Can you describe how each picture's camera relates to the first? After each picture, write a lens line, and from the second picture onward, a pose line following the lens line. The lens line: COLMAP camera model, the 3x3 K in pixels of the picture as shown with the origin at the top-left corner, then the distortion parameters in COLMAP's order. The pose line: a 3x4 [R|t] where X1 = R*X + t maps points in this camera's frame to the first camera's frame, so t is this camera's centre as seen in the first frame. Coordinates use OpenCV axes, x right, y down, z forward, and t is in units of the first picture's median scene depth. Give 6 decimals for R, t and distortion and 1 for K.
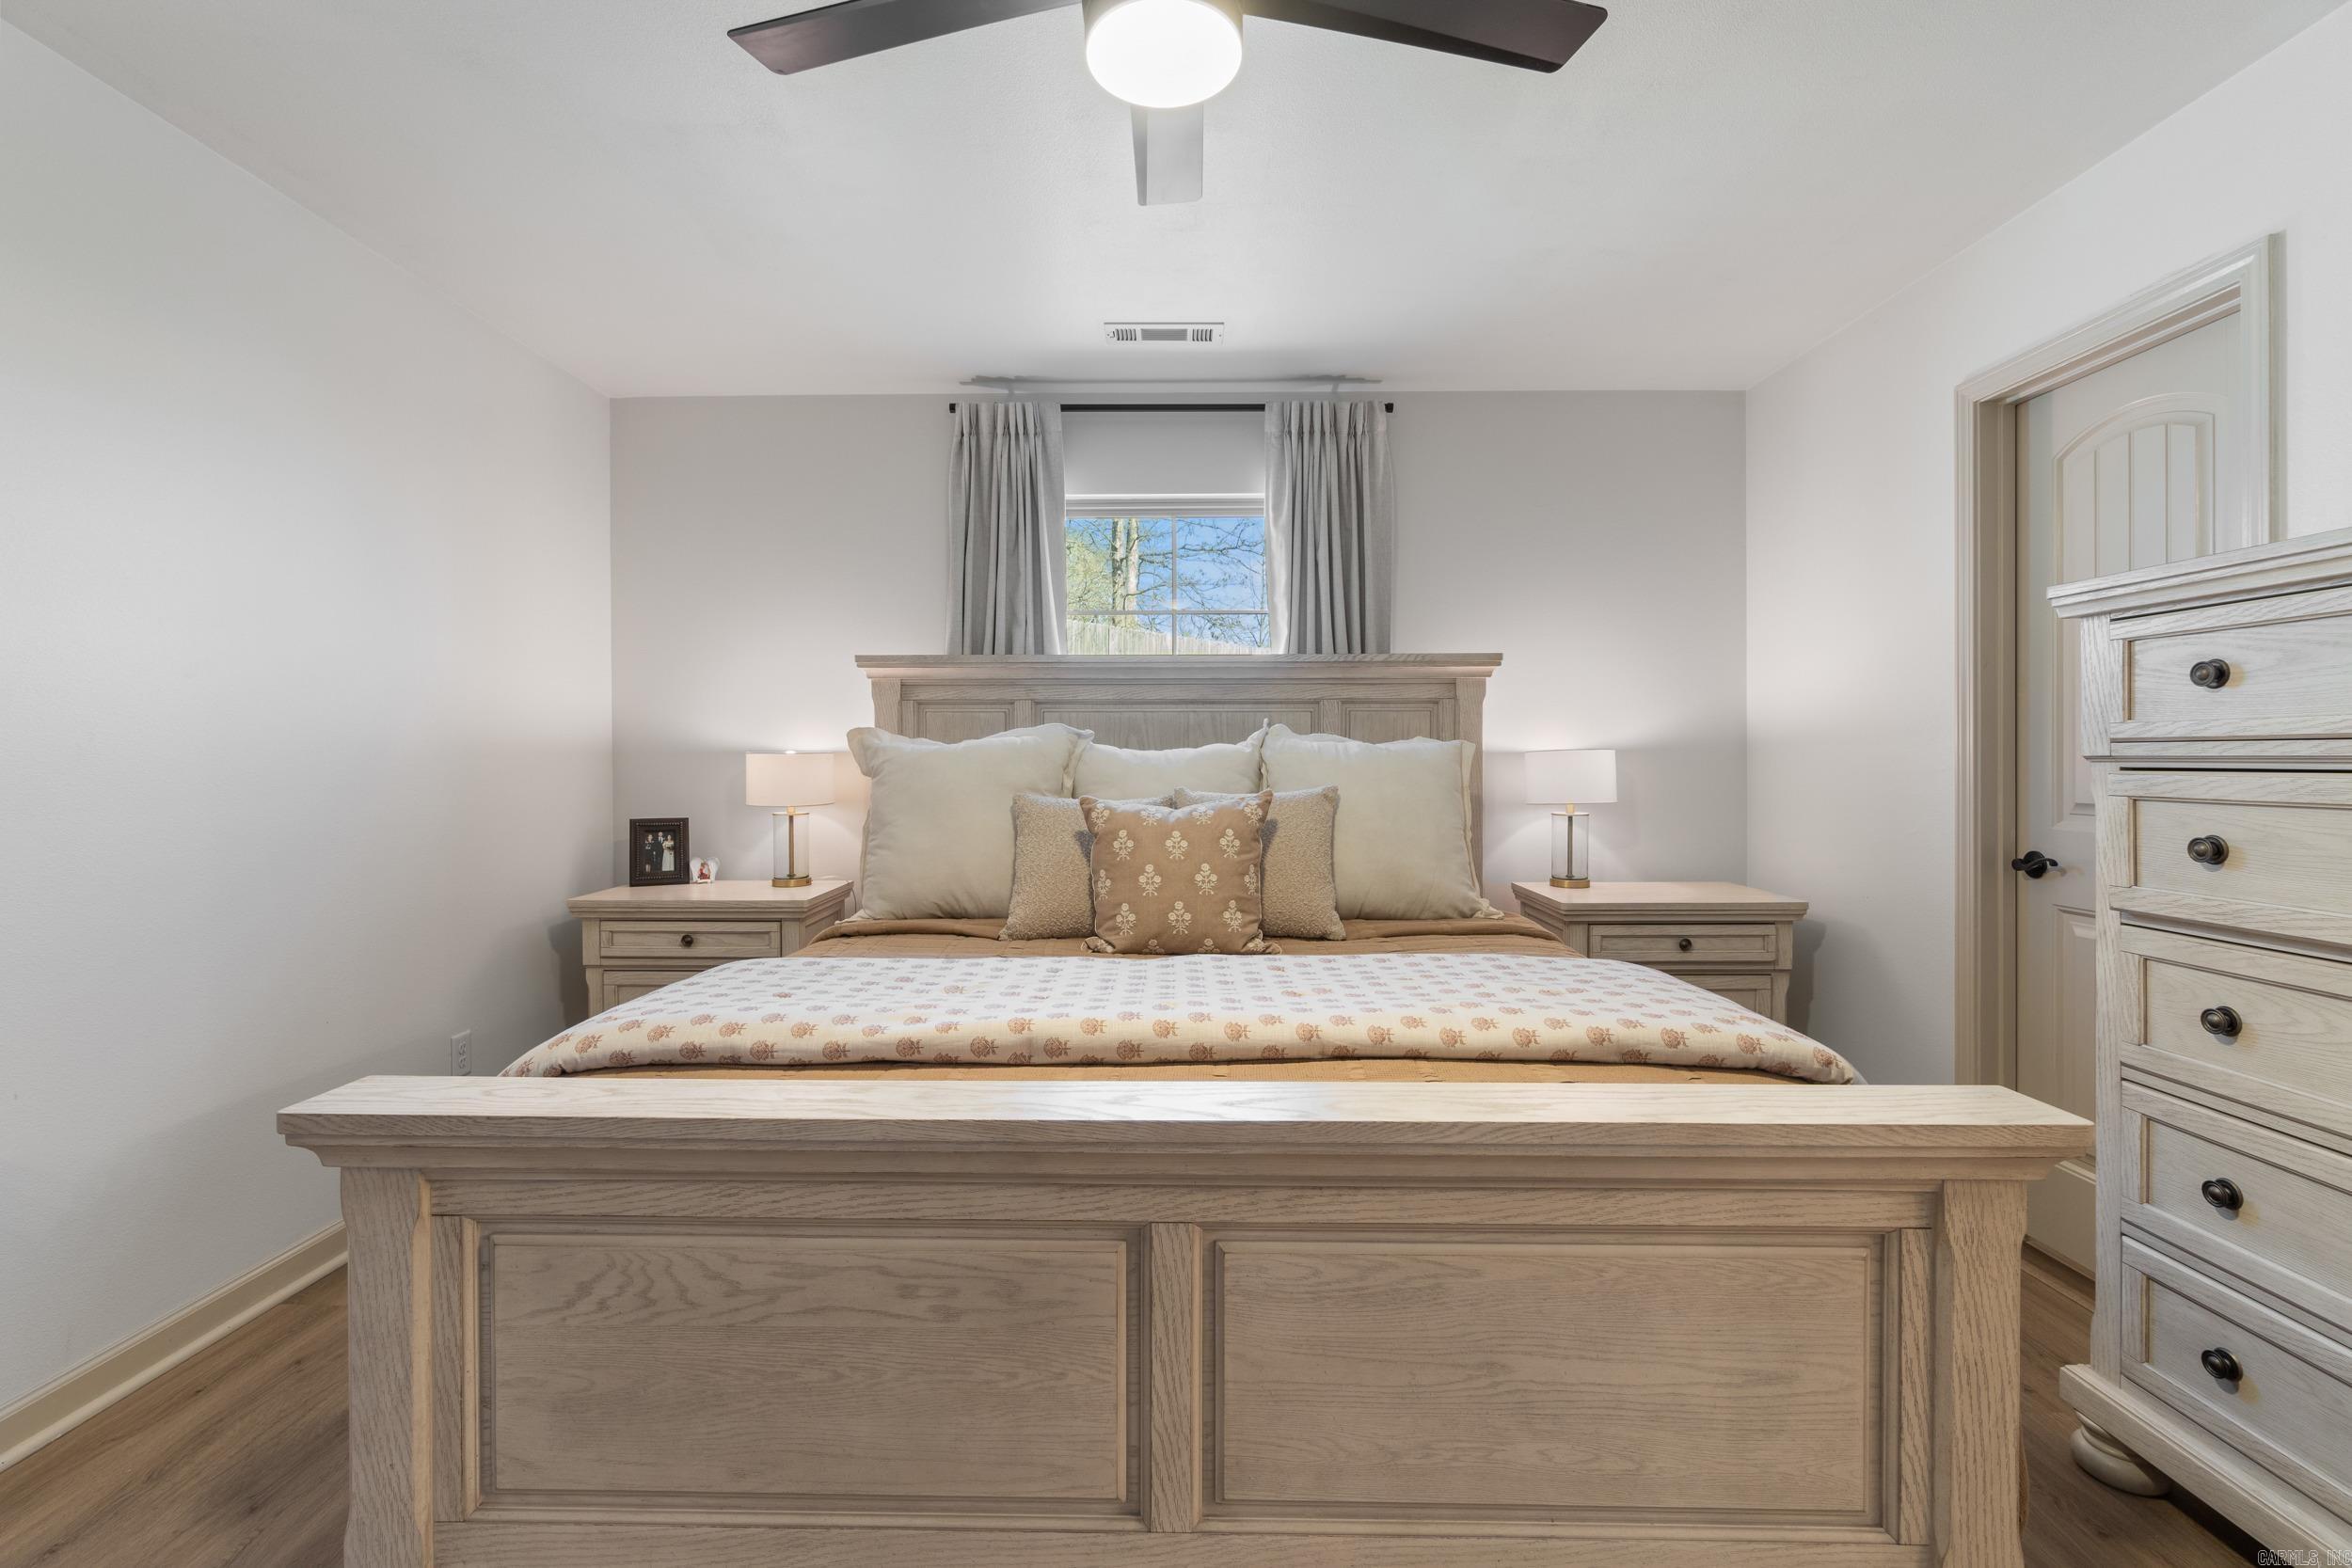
lens RADIAL K [[1035.3, 0, 1166.8], [0, 1035.3, 757.1], [0, 0, 1]] dist [-0.003328, 0.000854]
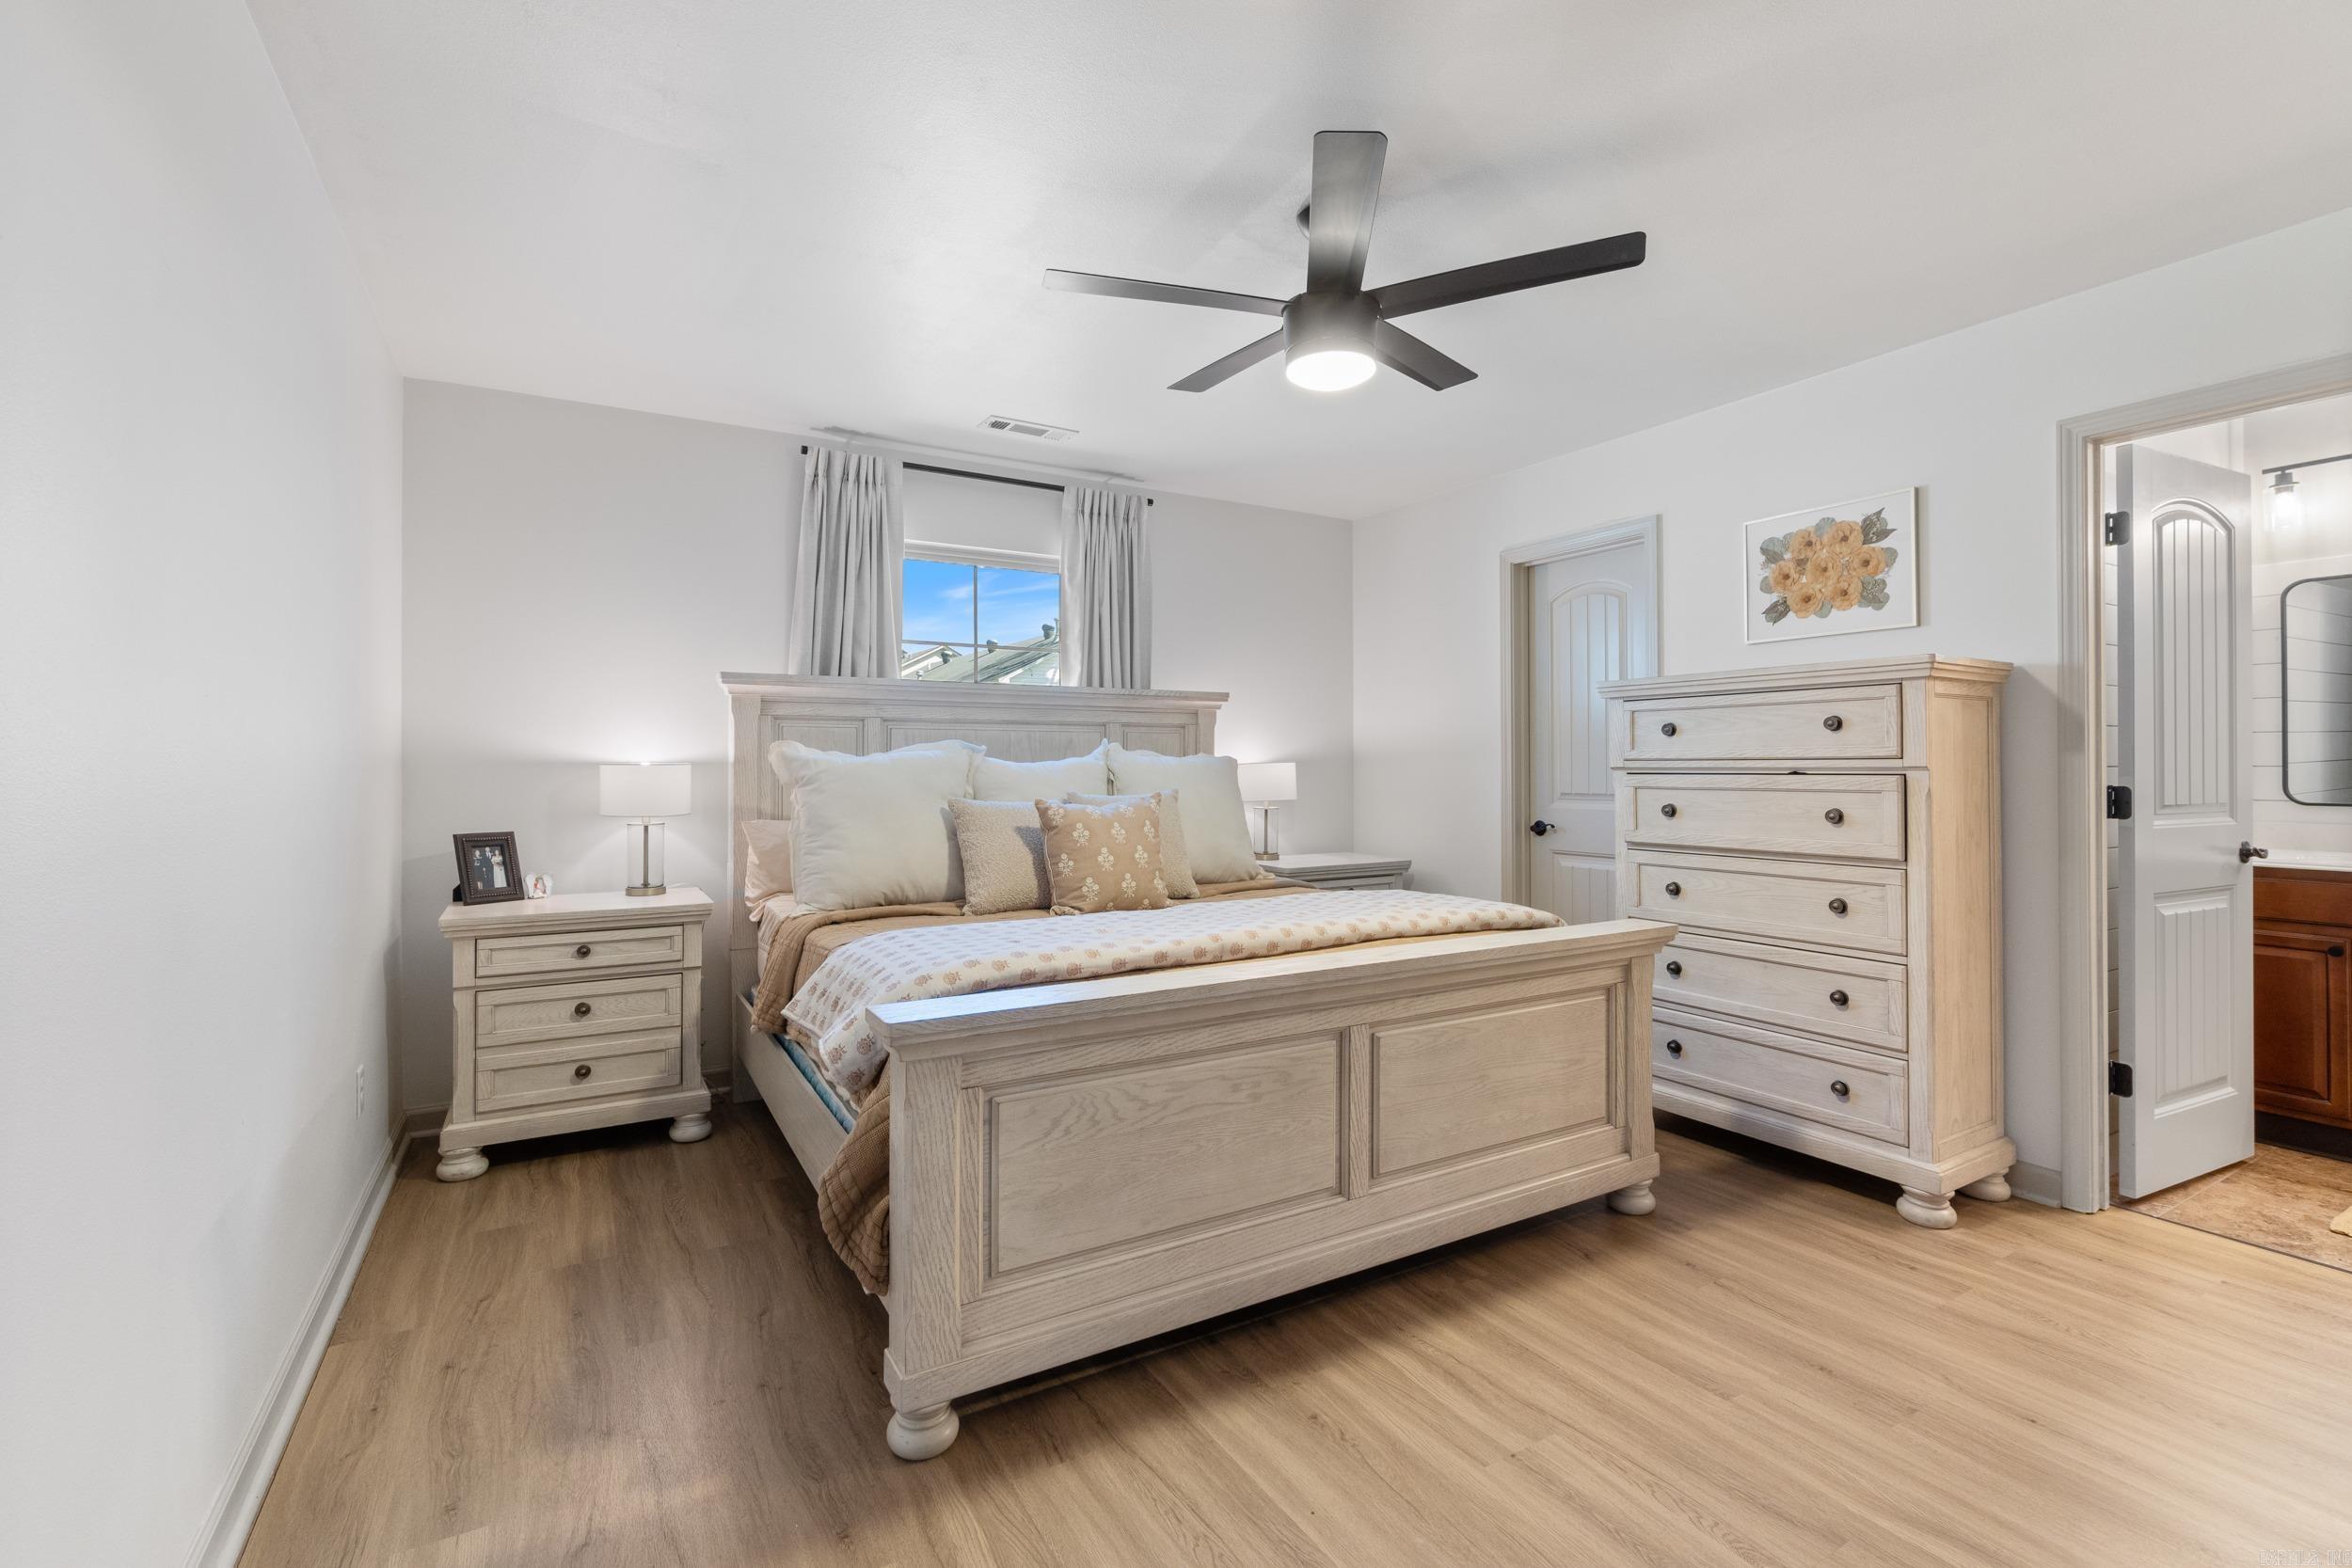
lens RADIAL K [[1035.3, 0, 1160.5], [0, 1035.3, 766.8], [0, 0, 1]] dist [-0.003328, 0.000854]
pose [[0.856717, -0.000026, 0.515786, -0.658137], [0.000184, 1.000000, -0.000255, -0.000956], [-0.515786, 0.000314, 0.856717, -0.199465]]
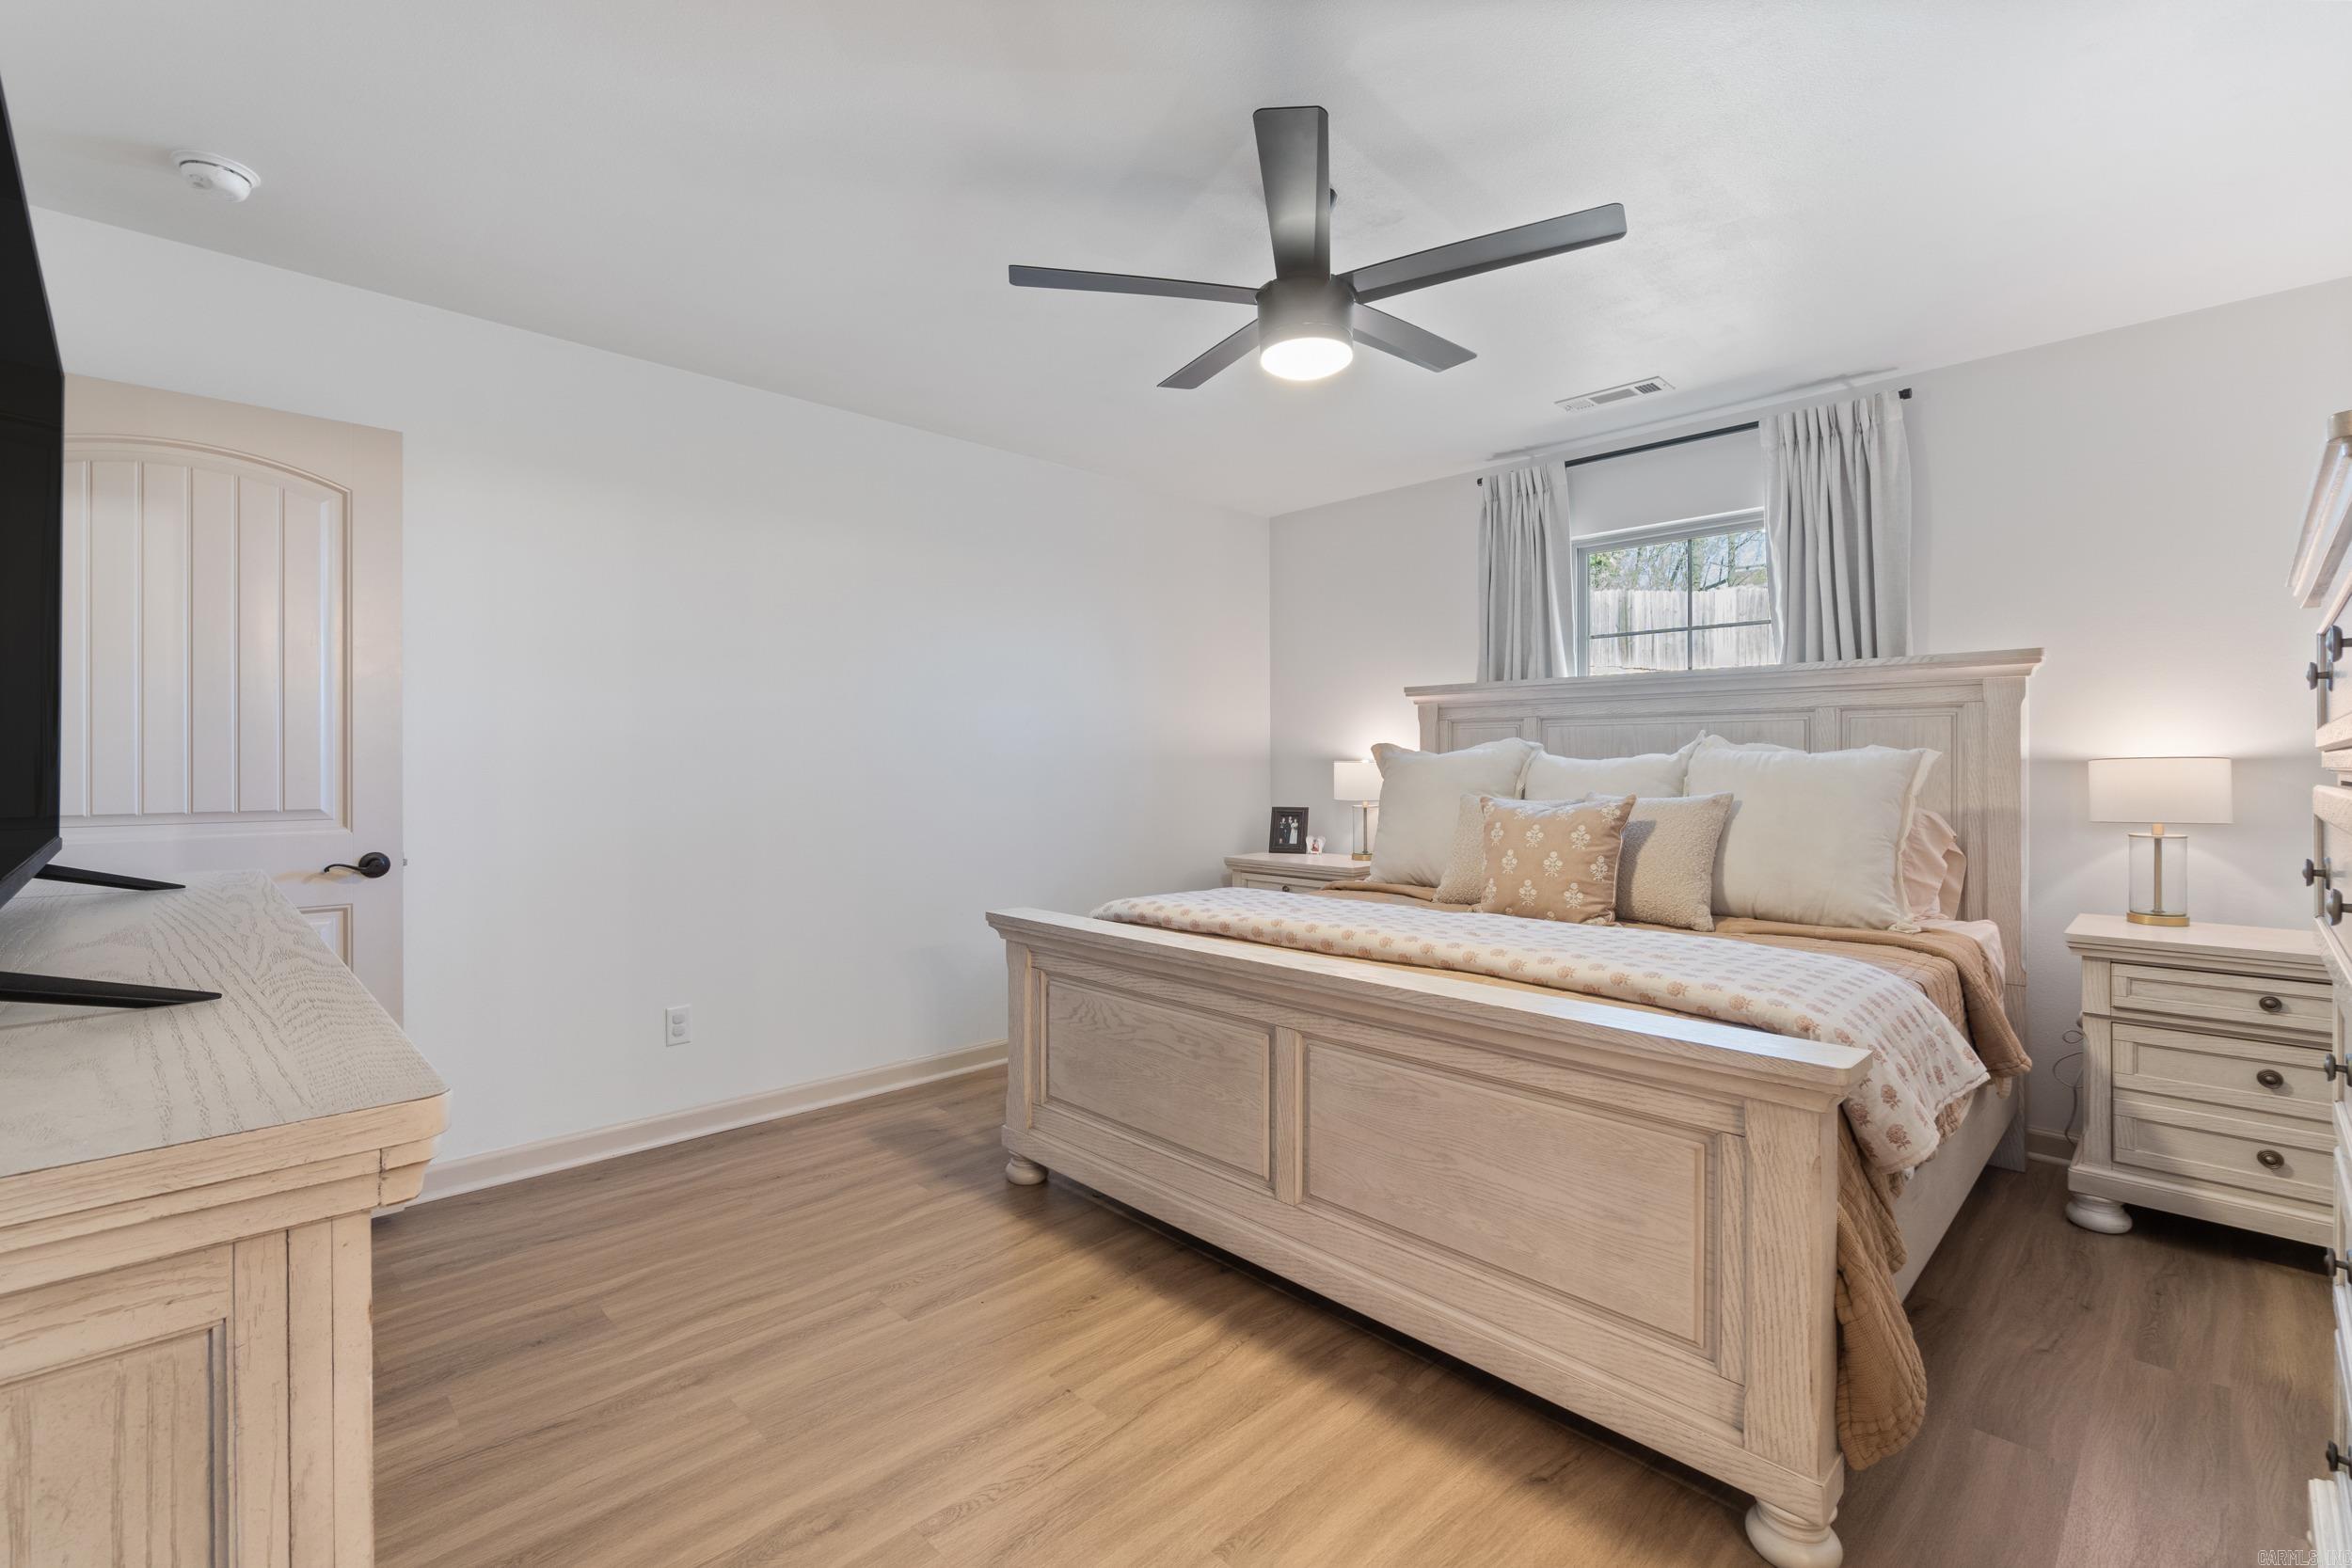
lens RADIAL K [[1035.3, 0, 1144.5], [0, 1035.3, 771.6], [0, 0, 1]] dist [-0.003328, 0.000854]
pose [[0.695287, 0.006962, -0.718699, 0.593237], [-0.002083, 0.999968, 0.007672, -0.001300], [0.718730, -0.003837, 0.695279, -0.216873]]
